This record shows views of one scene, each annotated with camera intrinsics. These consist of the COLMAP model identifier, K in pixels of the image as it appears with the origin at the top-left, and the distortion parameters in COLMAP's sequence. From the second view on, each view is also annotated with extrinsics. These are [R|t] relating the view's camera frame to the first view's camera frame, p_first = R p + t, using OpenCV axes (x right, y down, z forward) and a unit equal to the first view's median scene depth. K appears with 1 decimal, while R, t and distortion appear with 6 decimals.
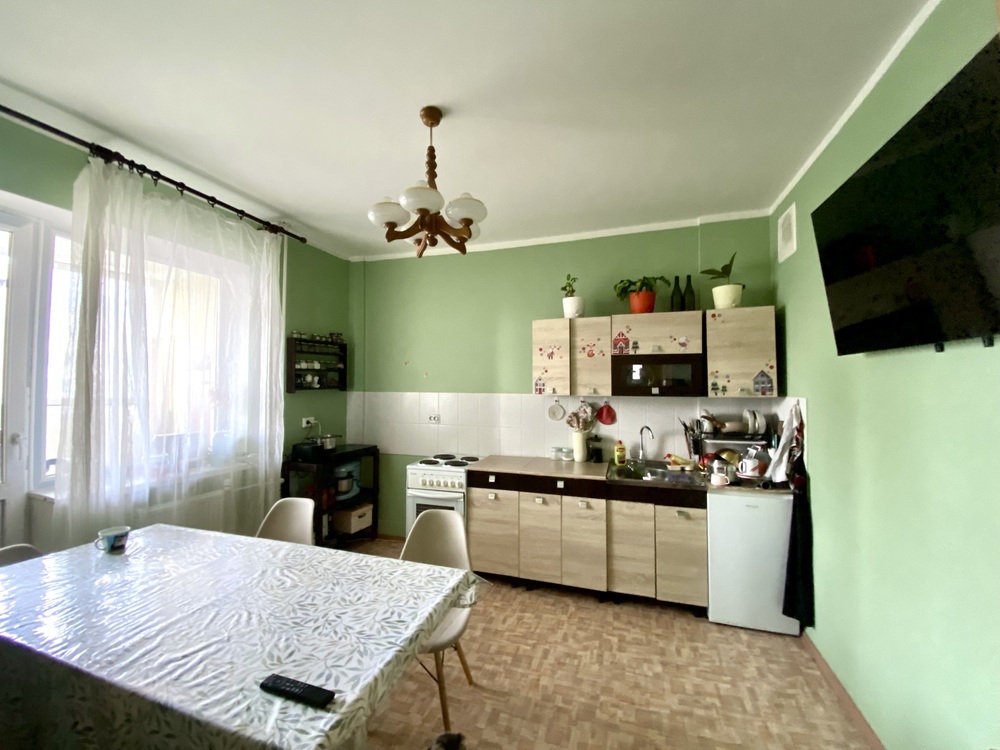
lens RADIAL K [[413.3, 0, 488.0], [0, 413.3, 371.7], [0, 0, 1]] dist [0.046800, -0.041797]
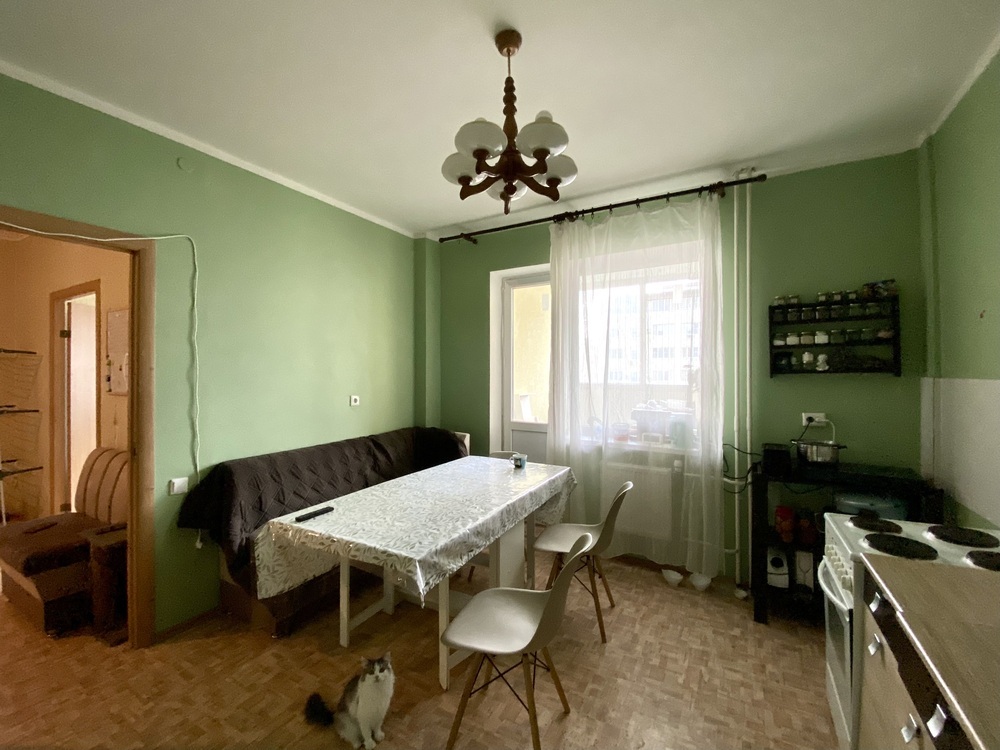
lens RADIAL K [[413.3, 0, 488.0], [0, 413.3, 371.7], [0, 0, 1]] dist [0.046800, -0.041797]
pose [[-0.182743, -0.008354, -0.983125, 0.396432], [0.031940, 0.999386, -0.014429, 0.034957], [0.982642, -0.034037, -0.182364, 0.628853]]
